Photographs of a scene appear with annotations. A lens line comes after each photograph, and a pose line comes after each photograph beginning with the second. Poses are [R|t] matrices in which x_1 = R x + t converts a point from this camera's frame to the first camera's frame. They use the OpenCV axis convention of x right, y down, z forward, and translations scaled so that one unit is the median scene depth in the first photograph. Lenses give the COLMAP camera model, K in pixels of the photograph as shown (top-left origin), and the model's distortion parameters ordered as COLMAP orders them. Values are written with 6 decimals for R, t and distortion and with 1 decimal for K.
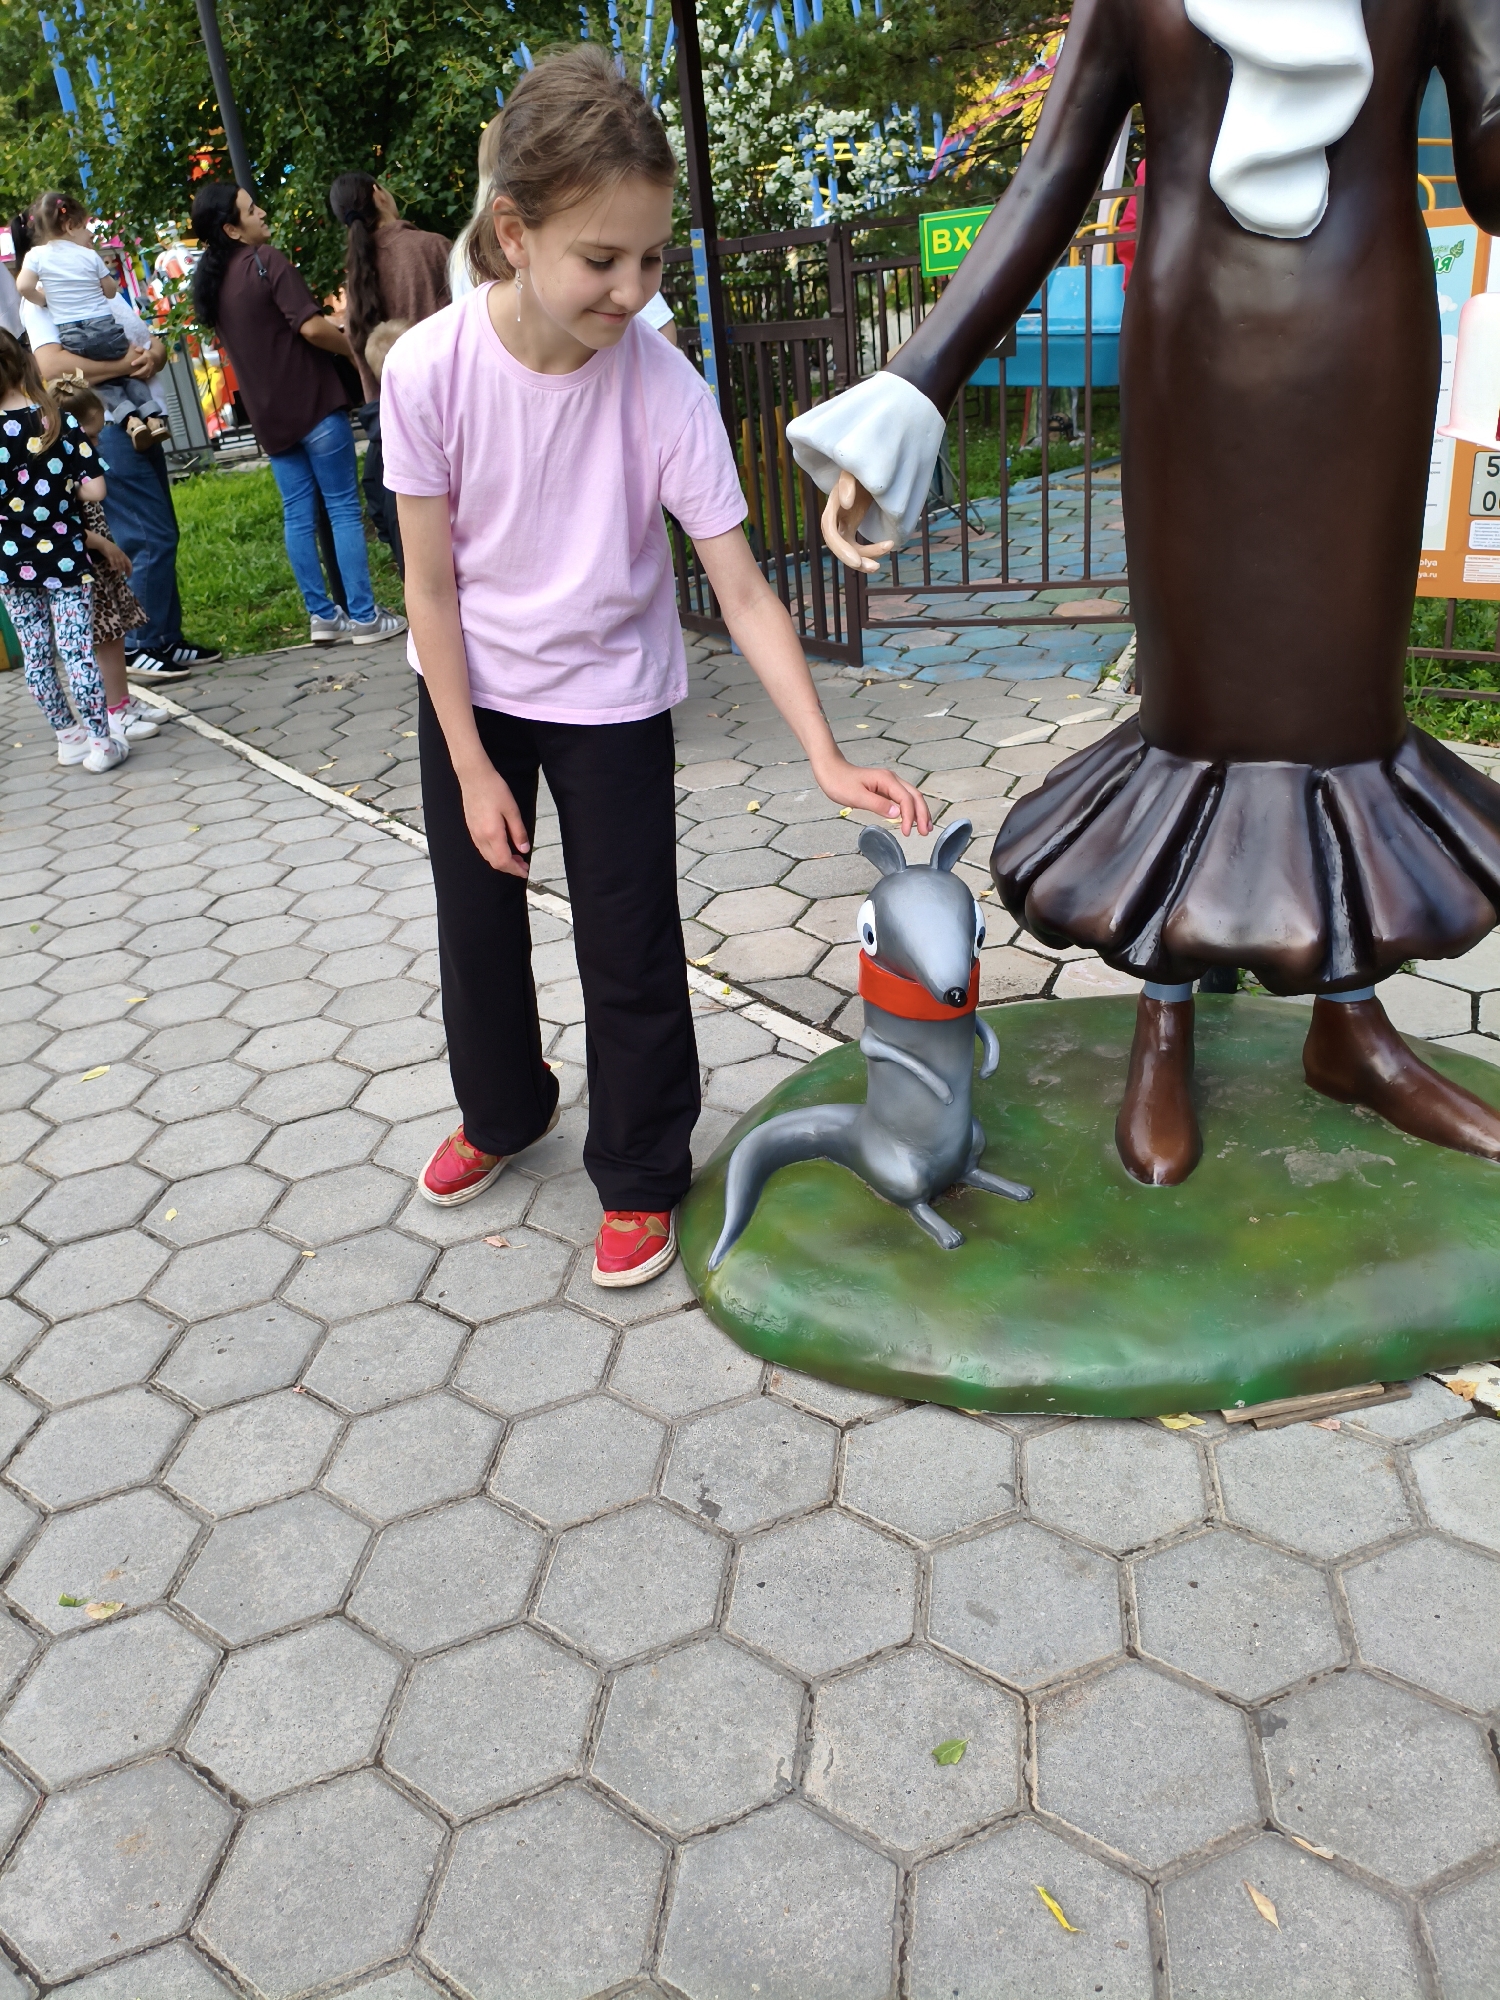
lens RADIAL K [[1543.9, 0, 746.9], [0, 1543.9, 987.1], [0, 0, 1]] dist [0.065529, -0.134967]
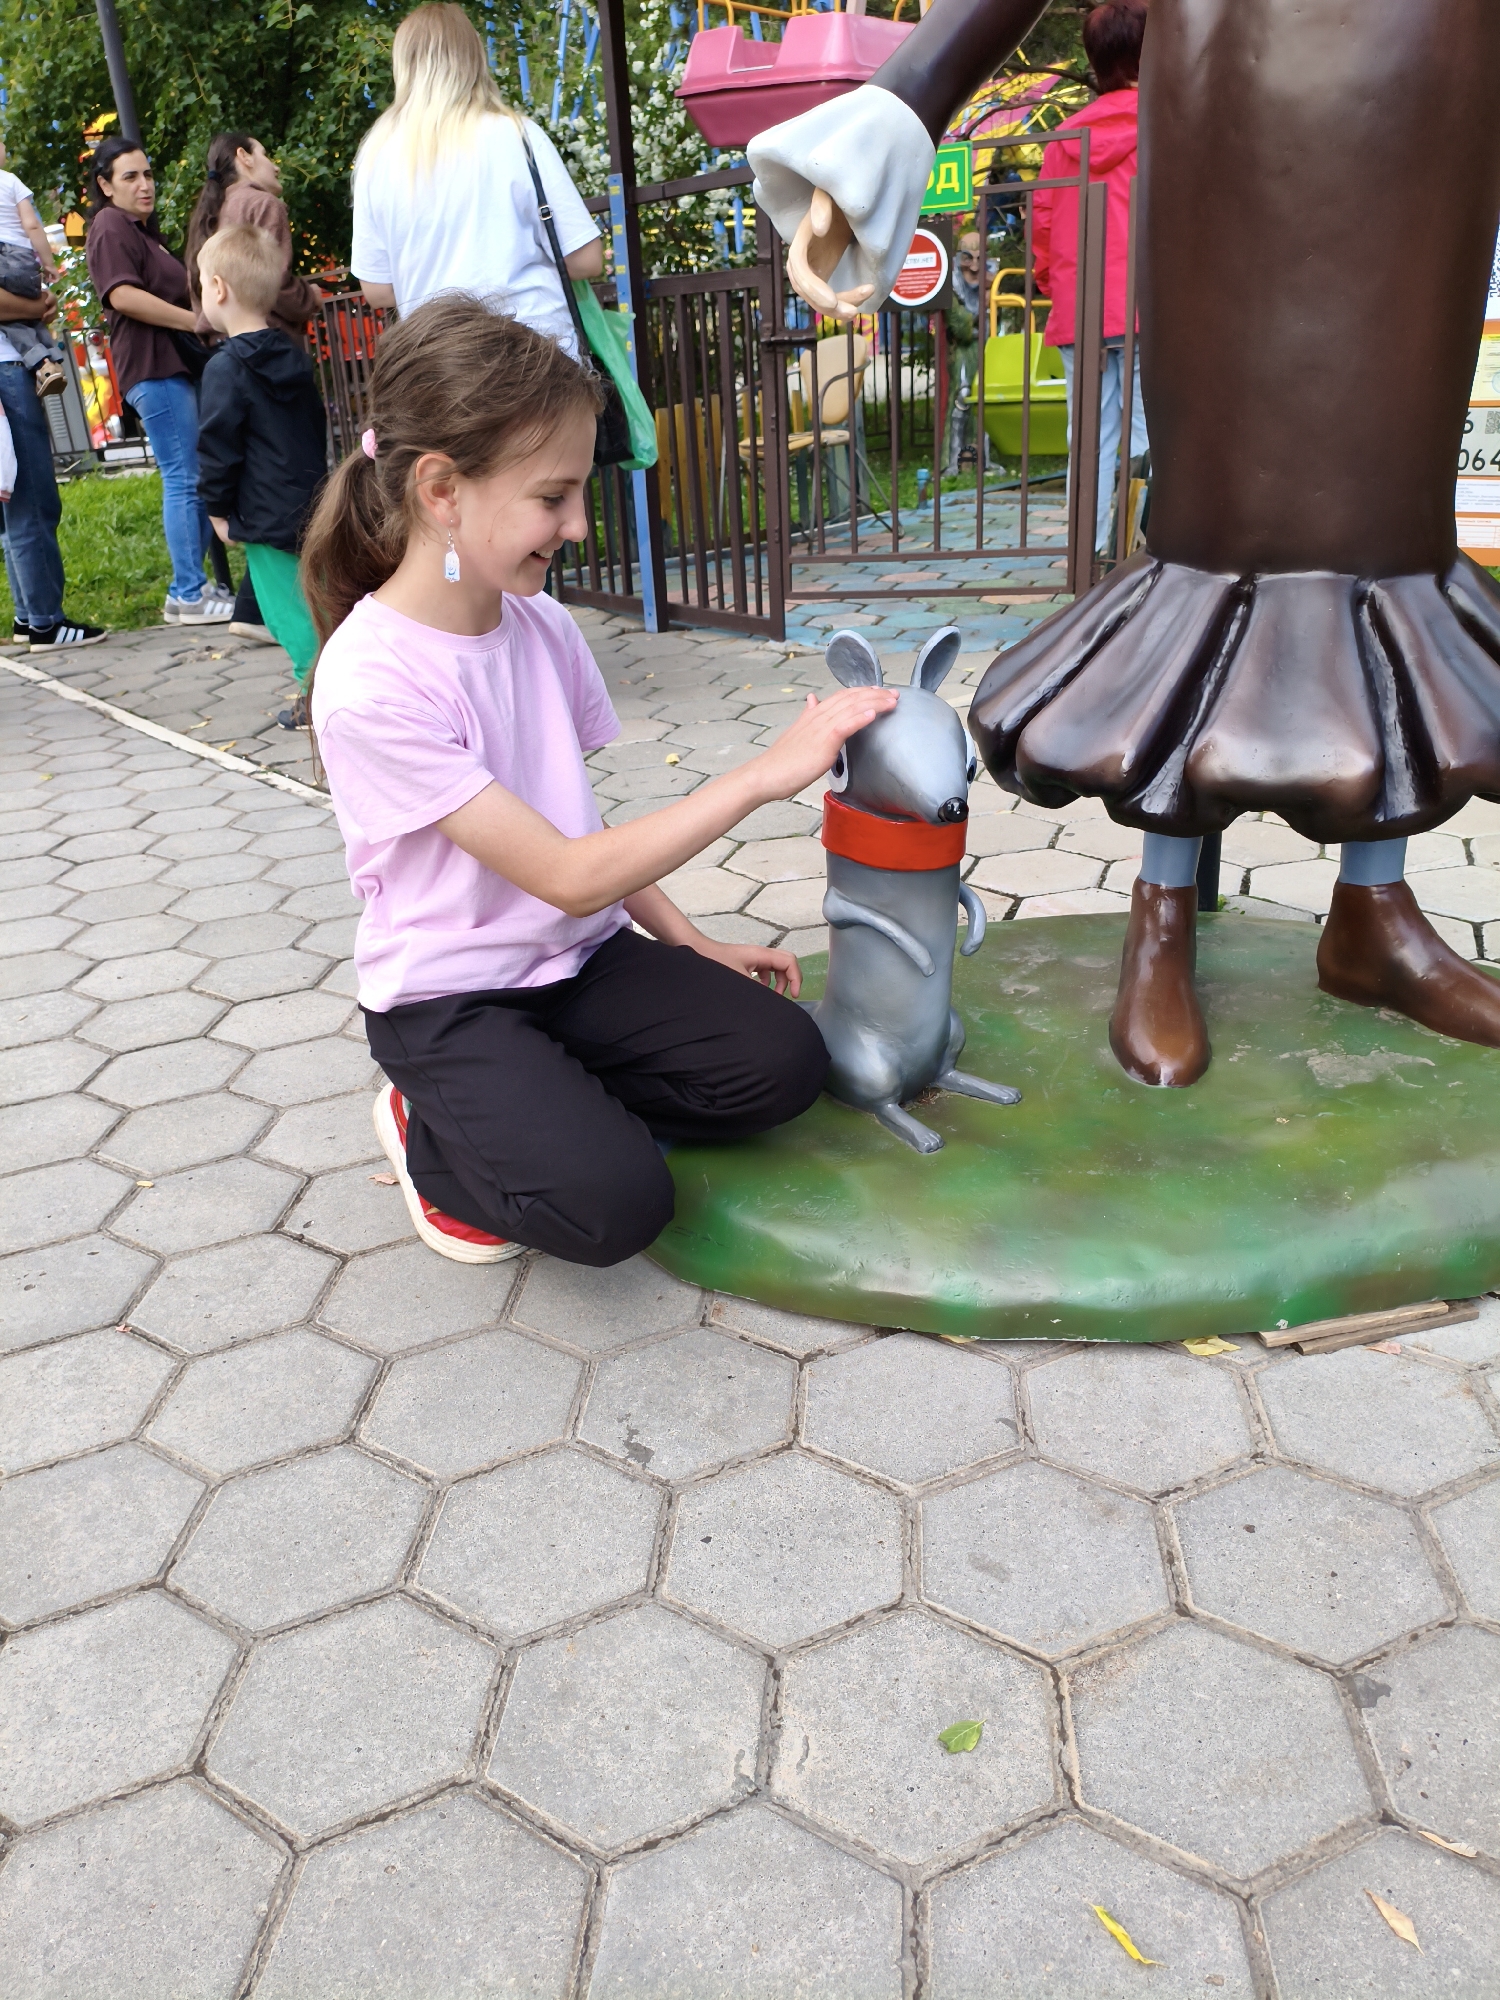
lens RADIAL K [[1548.2, 0, 750.0], [0, 1548.2, 1000.0], [0, 0, 1]] dist [0.052647, -0.111369]
pose [[0.997501, 0.013677, 0.069321, -0.024452], [-0.011259, 0.999318, -0.035154, 0.124776], [-0.069755, 0.034285, 0.996975, 0.183291]]
